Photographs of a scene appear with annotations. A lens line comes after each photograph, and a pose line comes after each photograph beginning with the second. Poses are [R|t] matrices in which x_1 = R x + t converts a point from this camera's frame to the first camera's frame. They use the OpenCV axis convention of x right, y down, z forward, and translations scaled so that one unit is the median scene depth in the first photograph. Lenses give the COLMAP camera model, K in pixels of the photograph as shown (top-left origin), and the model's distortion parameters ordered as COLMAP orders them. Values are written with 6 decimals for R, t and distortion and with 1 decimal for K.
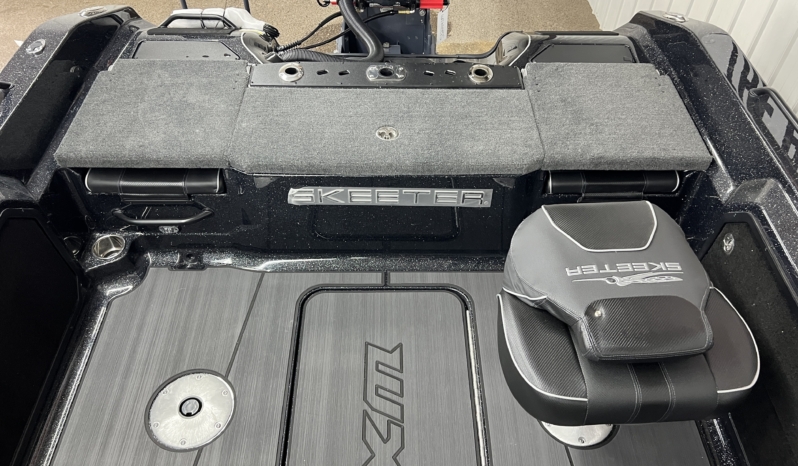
lens RADIAL K [[624.1, 0, 403.2], [0, 624.1, 236.4], [0, 0, 1]] dist [0.061273, -0.091654]
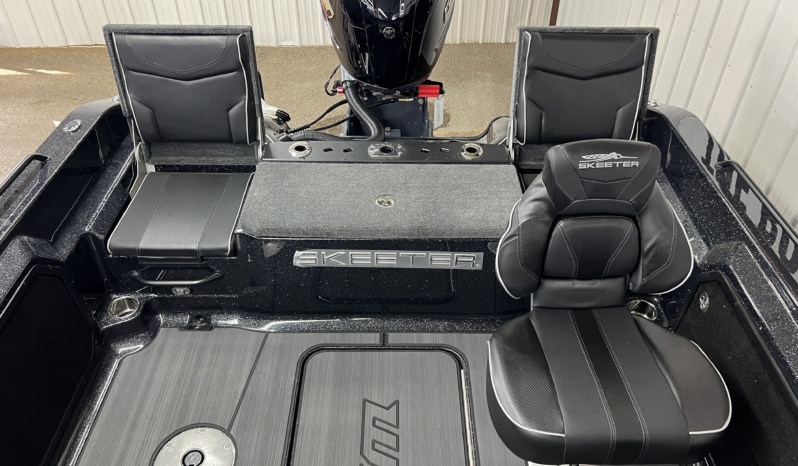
lens RADIAL K [[624.1, 0, 401.4], [0, 624.1, 226.4], [0, 0, 1]] dist [0.061273, -0.091654]
pose [[0.999935, 0.002126, -0.011204, 0.013665], [-0.003862, 0.987542, -0.157309, 0.049037], [0.010730, 0.157342, 0.987486, -0.070557]]
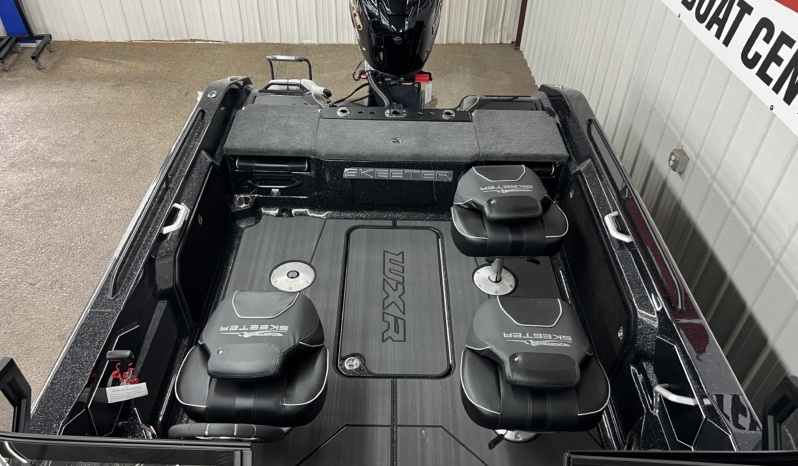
lens RADIAL K [[624.1, 0, 397.6], [0, 624.1, 239.1], [0, 0, 1]] dist [0.061273, -0.091654]
pose [[0.999906, 0.013655, 0.001262, -0.021421], [-0.013369, 0.991161, -0.131988, 0.369585], [-0.003053, 0.131959, 0.991251, -0.809121]]
